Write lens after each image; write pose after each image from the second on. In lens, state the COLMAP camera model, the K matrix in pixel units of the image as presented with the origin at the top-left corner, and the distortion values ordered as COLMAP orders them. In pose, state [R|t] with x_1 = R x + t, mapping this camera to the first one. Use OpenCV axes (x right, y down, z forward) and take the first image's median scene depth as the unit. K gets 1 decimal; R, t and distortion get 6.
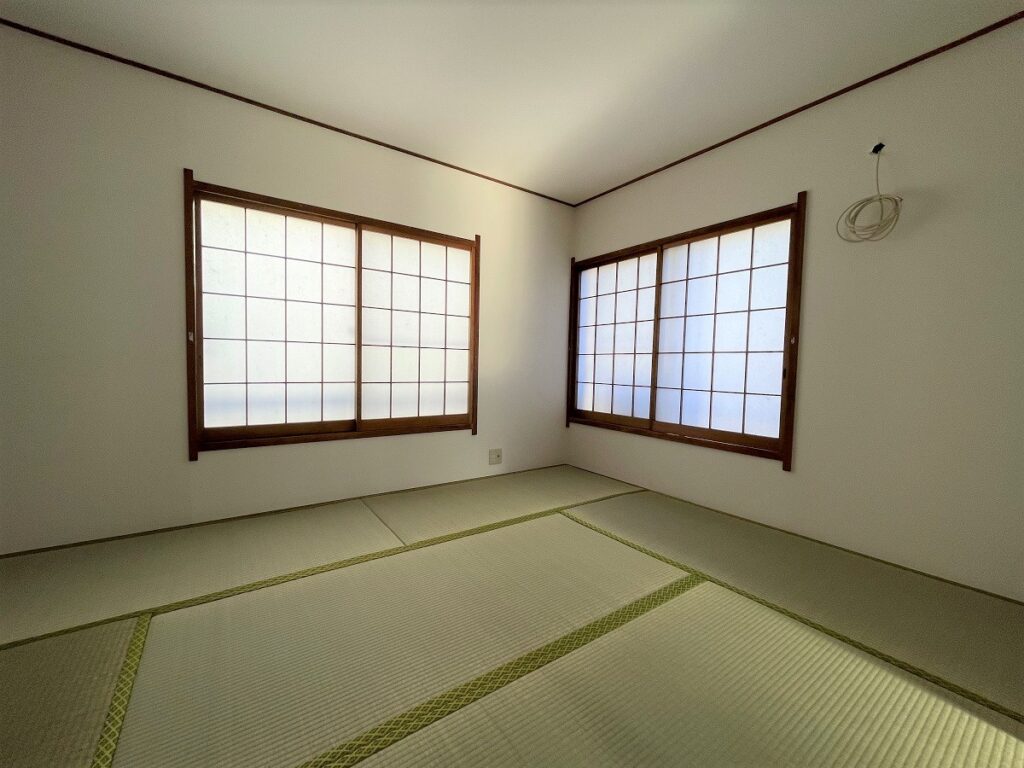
lens RADIAL K [[408.0, 0, 512.7], [0, 408.0, 383.6], [0, 0, 1]] dist [-0.000097, -0.000893]
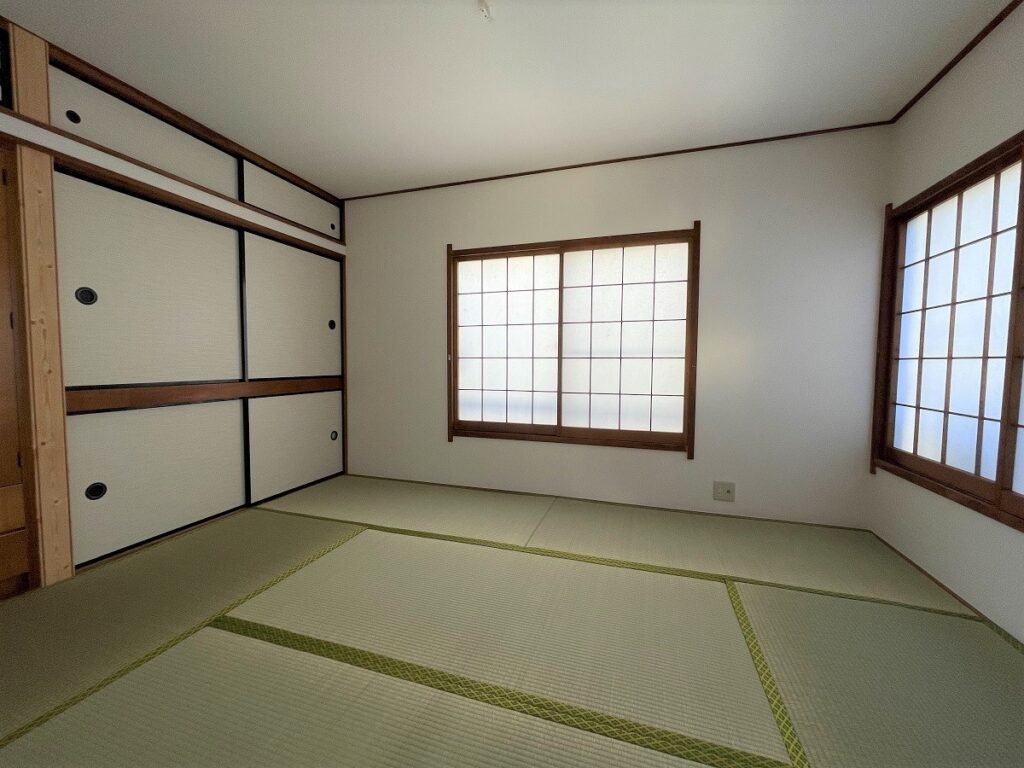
lens RADIAL K [[408.0, 0, 514.7], [0, 408.0, 383.3], [0, 0, 1]] dist [-0.000097, -0.000893]
pose [[0.603813, 0.010729, -0.797054, 0.426838], [-0.035822, 0.999264, -0.013686, -0.007095], [0.796321, 0.036816, 0.603753, 0.246362]]
